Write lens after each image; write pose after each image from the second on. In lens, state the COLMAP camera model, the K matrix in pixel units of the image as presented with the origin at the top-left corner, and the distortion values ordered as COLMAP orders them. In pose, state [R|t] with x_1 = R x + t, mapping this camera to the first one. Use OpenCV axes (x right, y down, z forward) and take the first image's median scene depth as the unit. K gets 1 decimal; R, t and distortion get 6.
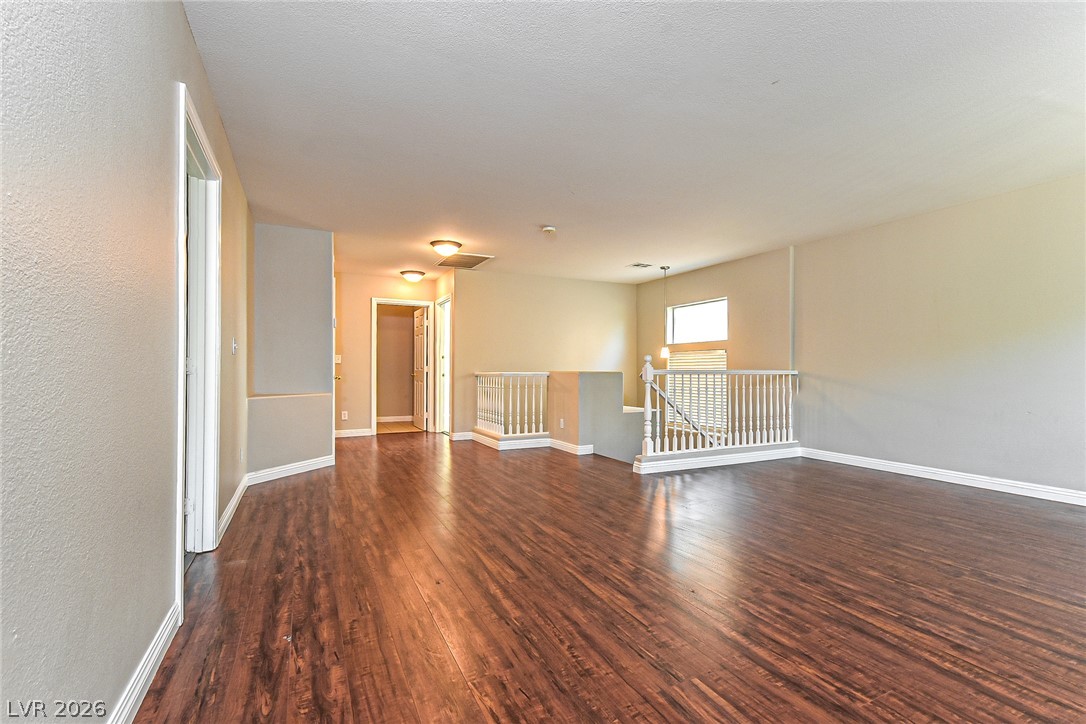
lens RADIAL K [[491.2, 0, 540.9], [0, 491.2, 369.3], [0, 0, 1]] dist [-0.003102, -0.001016]
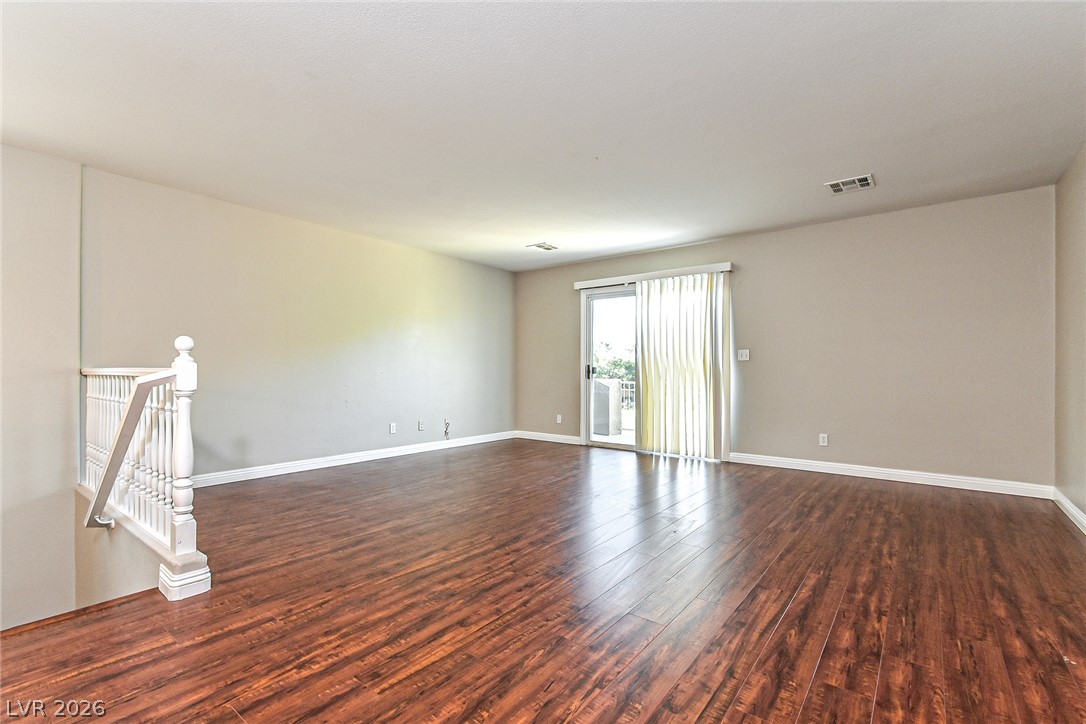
lens RADIAL K [[491.2, 0, 540.9], [0, 491.2, 369.3], [0, 0, 1]] dist [-0.003102, -0.001016]
pose [[-0.441411, -0.002949, 0.897300, -0.763917], [-0.005666, 0.999984, 0.000500, -0.002793], [-0.897287, -0.004863, -0.441420, 1.956170]]
